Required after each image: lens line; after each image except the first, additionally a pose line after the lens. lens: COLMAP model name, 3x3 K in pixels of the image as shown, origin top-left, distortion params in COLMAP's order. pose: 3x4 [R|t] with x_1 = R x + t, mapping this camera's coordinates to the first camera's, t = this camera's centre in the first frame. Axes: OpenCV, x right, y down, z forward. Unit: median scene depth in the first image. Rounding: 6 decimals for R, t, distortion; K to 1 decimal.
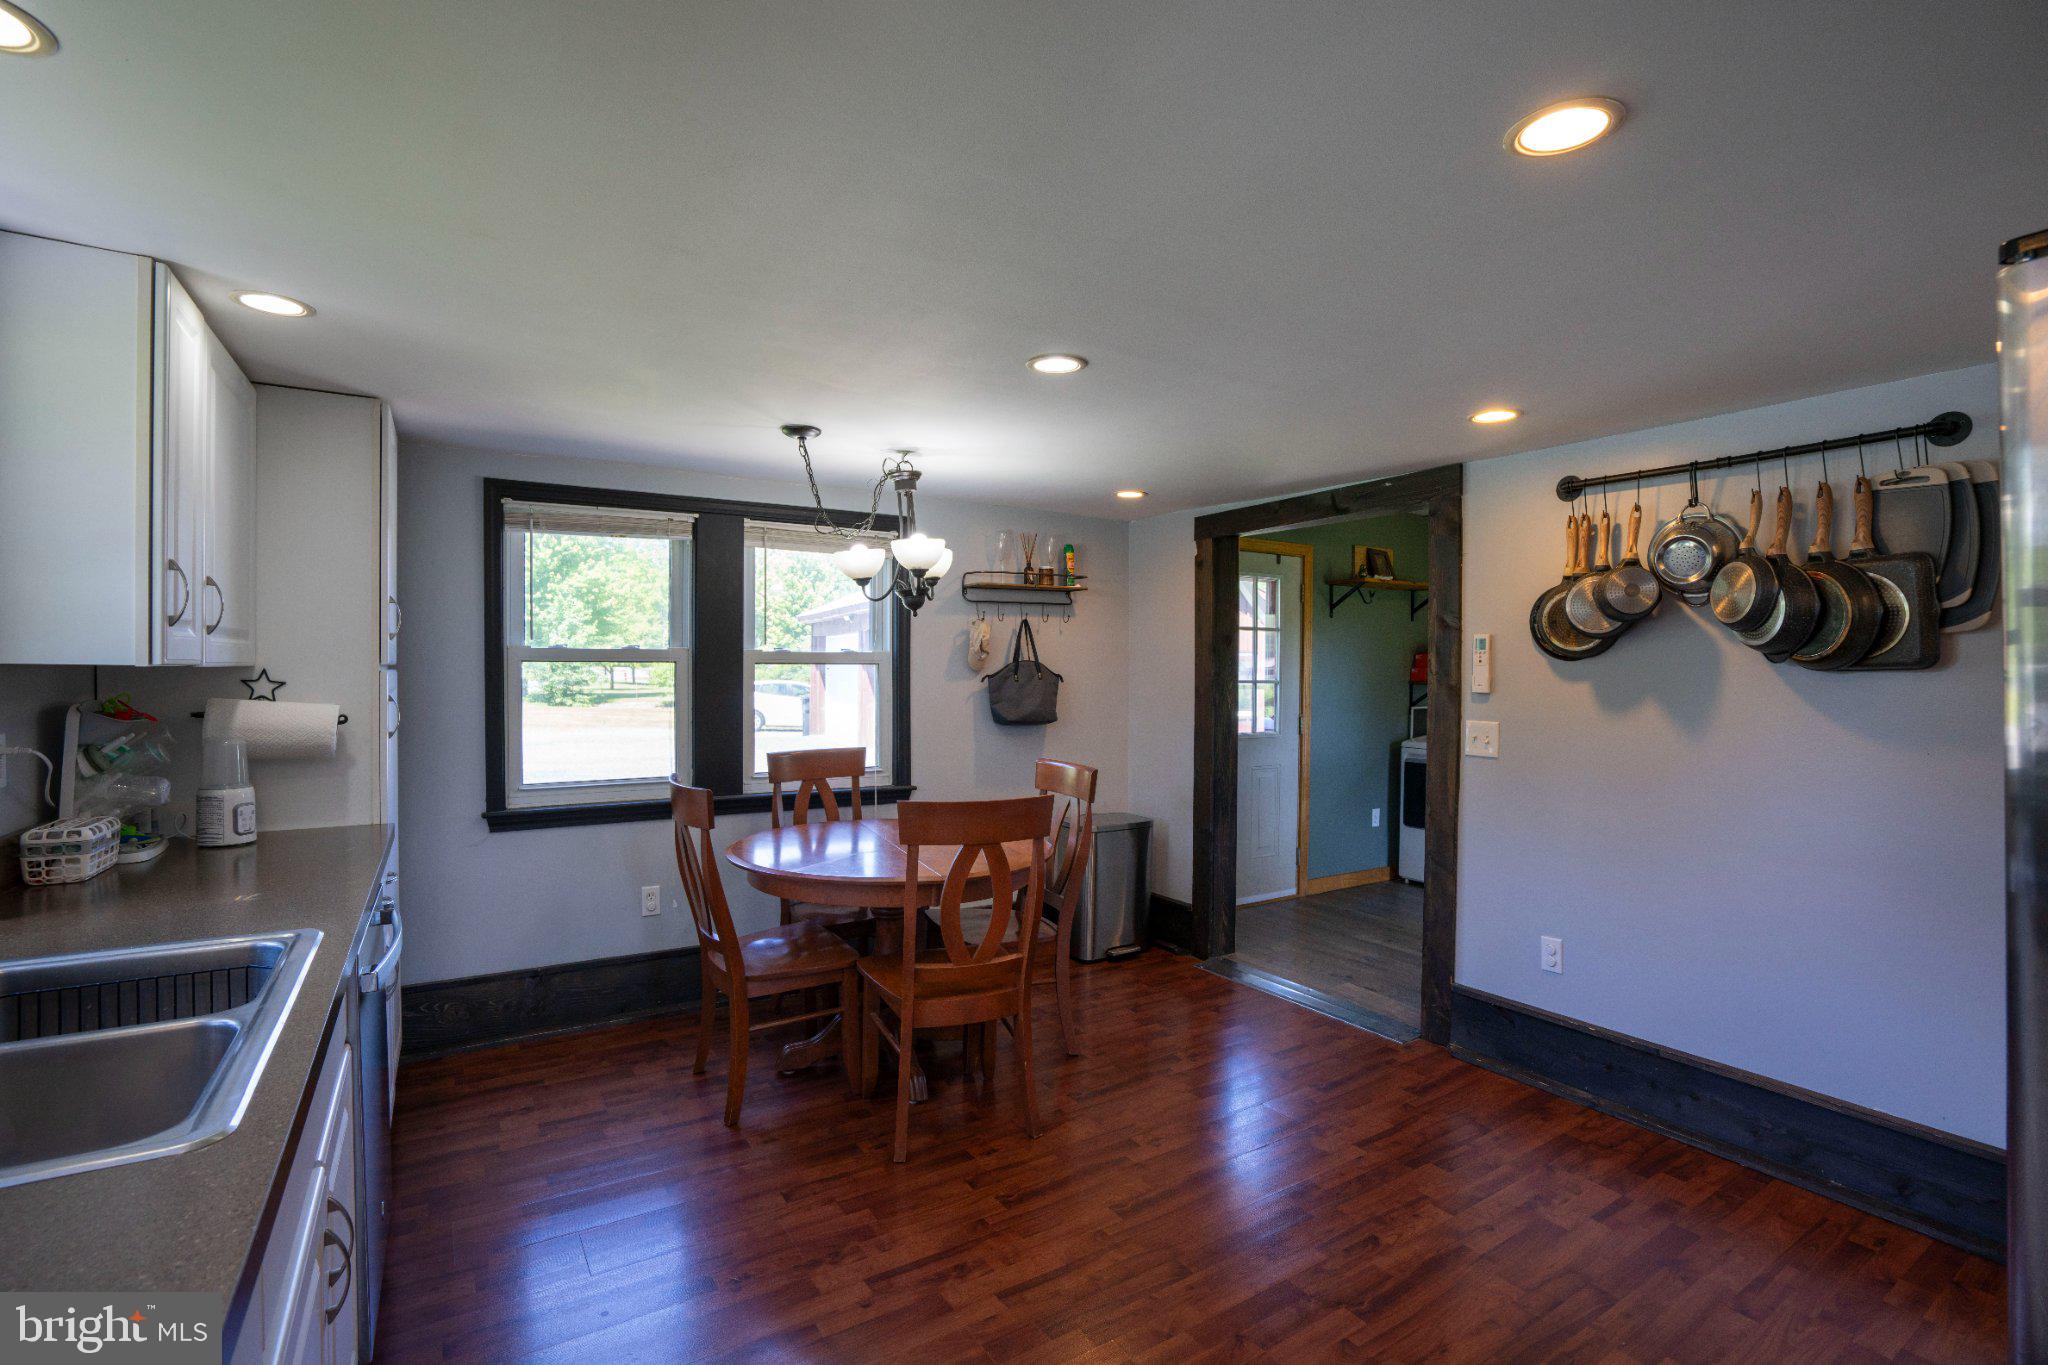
lens RADIAL K [[951.5, 0, 1021.2], [0, 951.5, 688.9], [0, 0, 1]] dist [-0.063980, 0.029413]
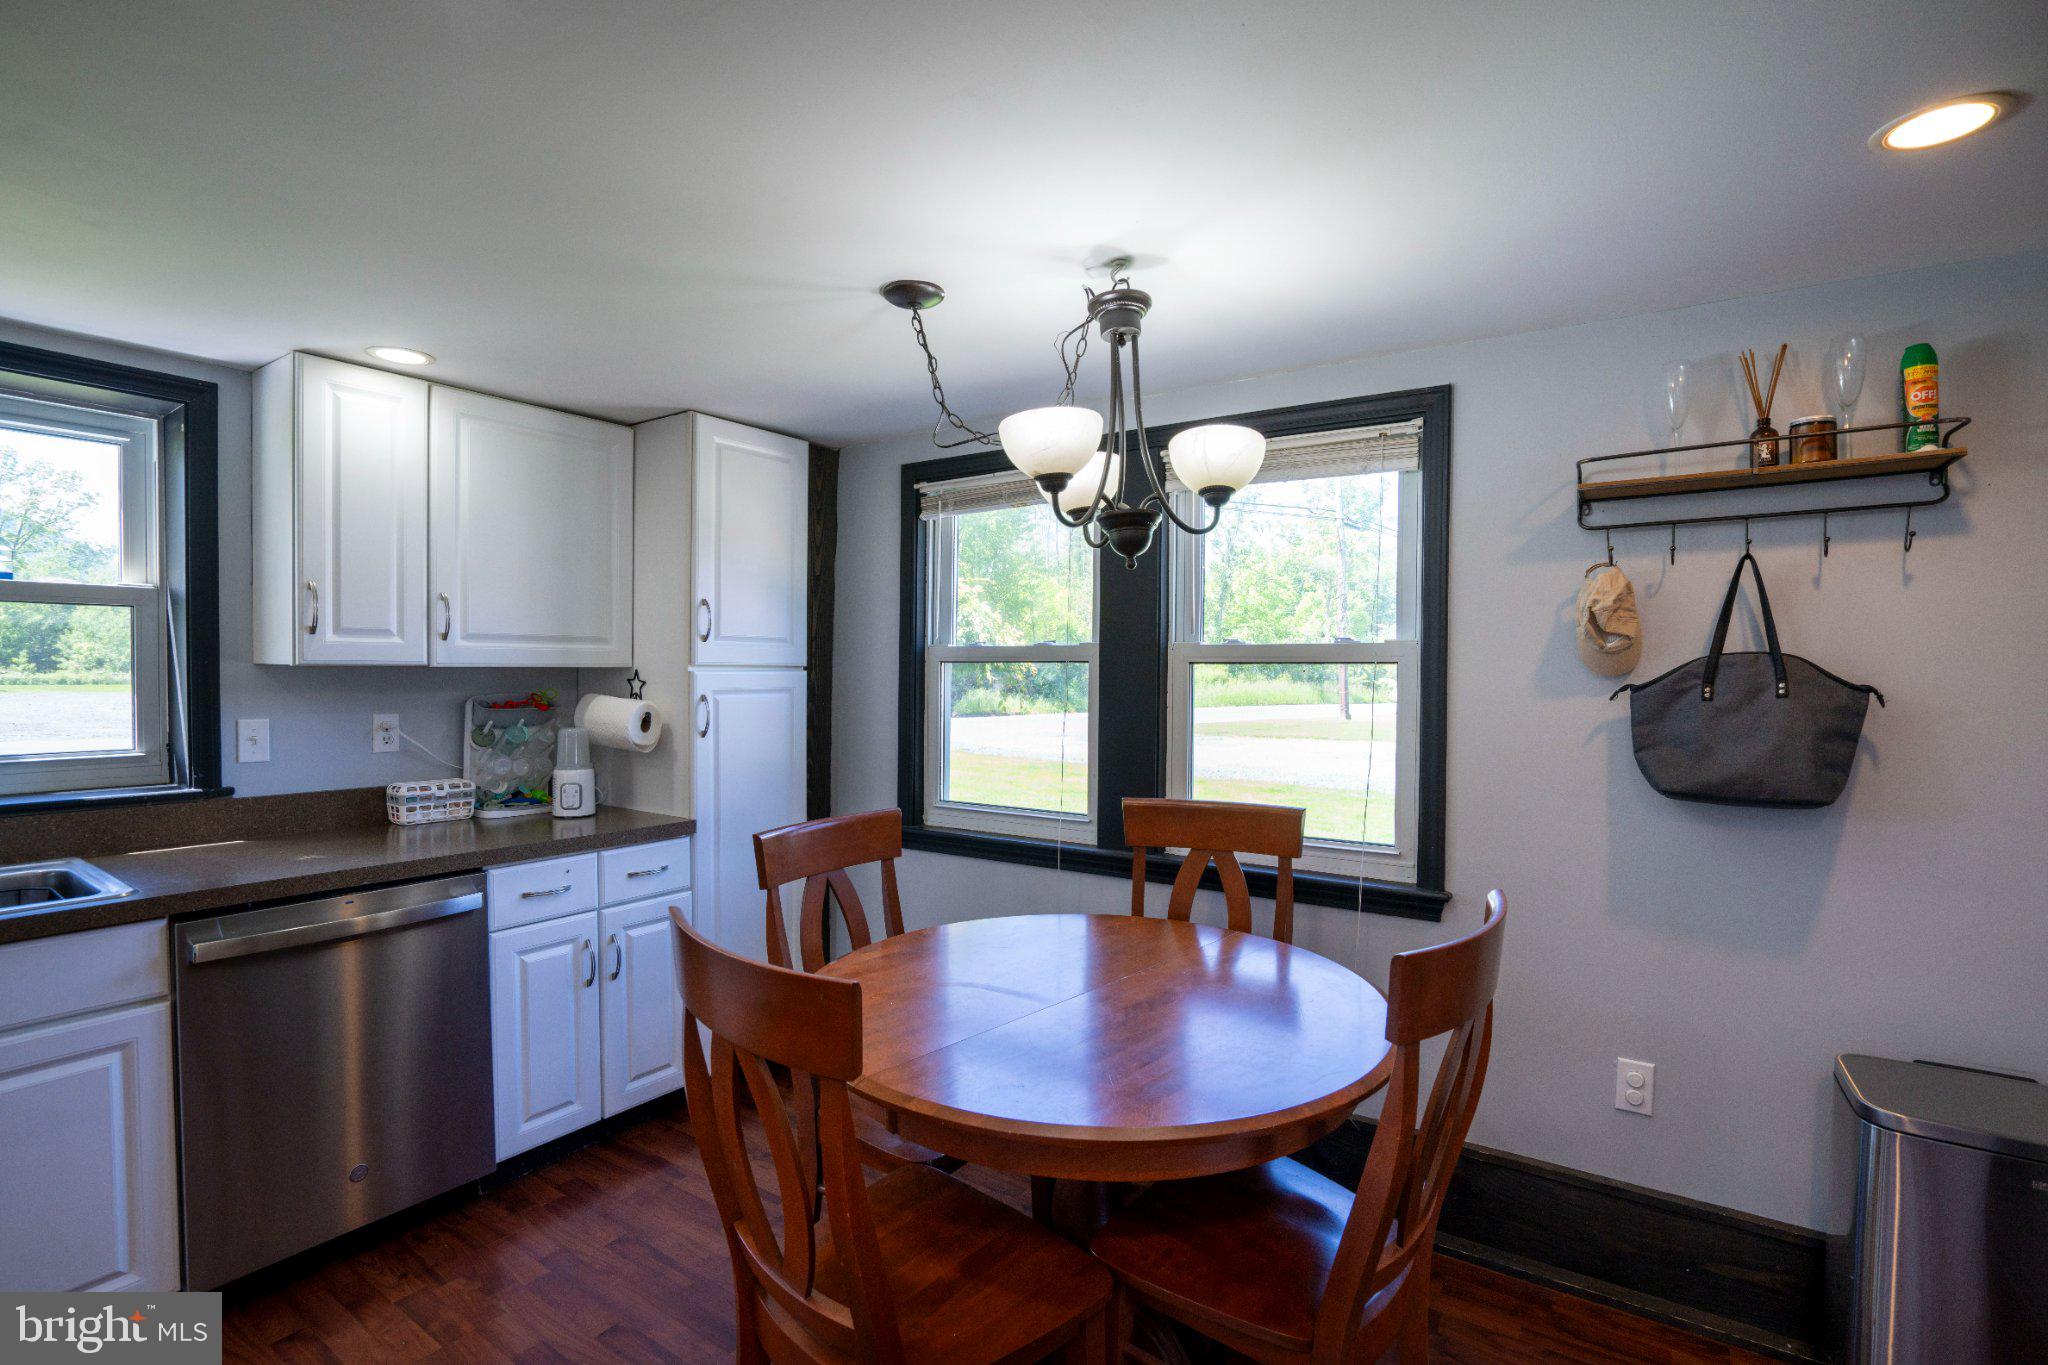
lens RADIAL K [[951.5, 0, 1021.2], [0, 951.5, 688.9], [0, 0, 1]] dist [-0.063980, 0.029413]
pose [[0.395693, 0.021796, -0.918124, 0.291024], [-0.016991, 0.999721, 0.016410, -0.016007], [0.918226, 0.009107, 0.395953, 0.613376]]
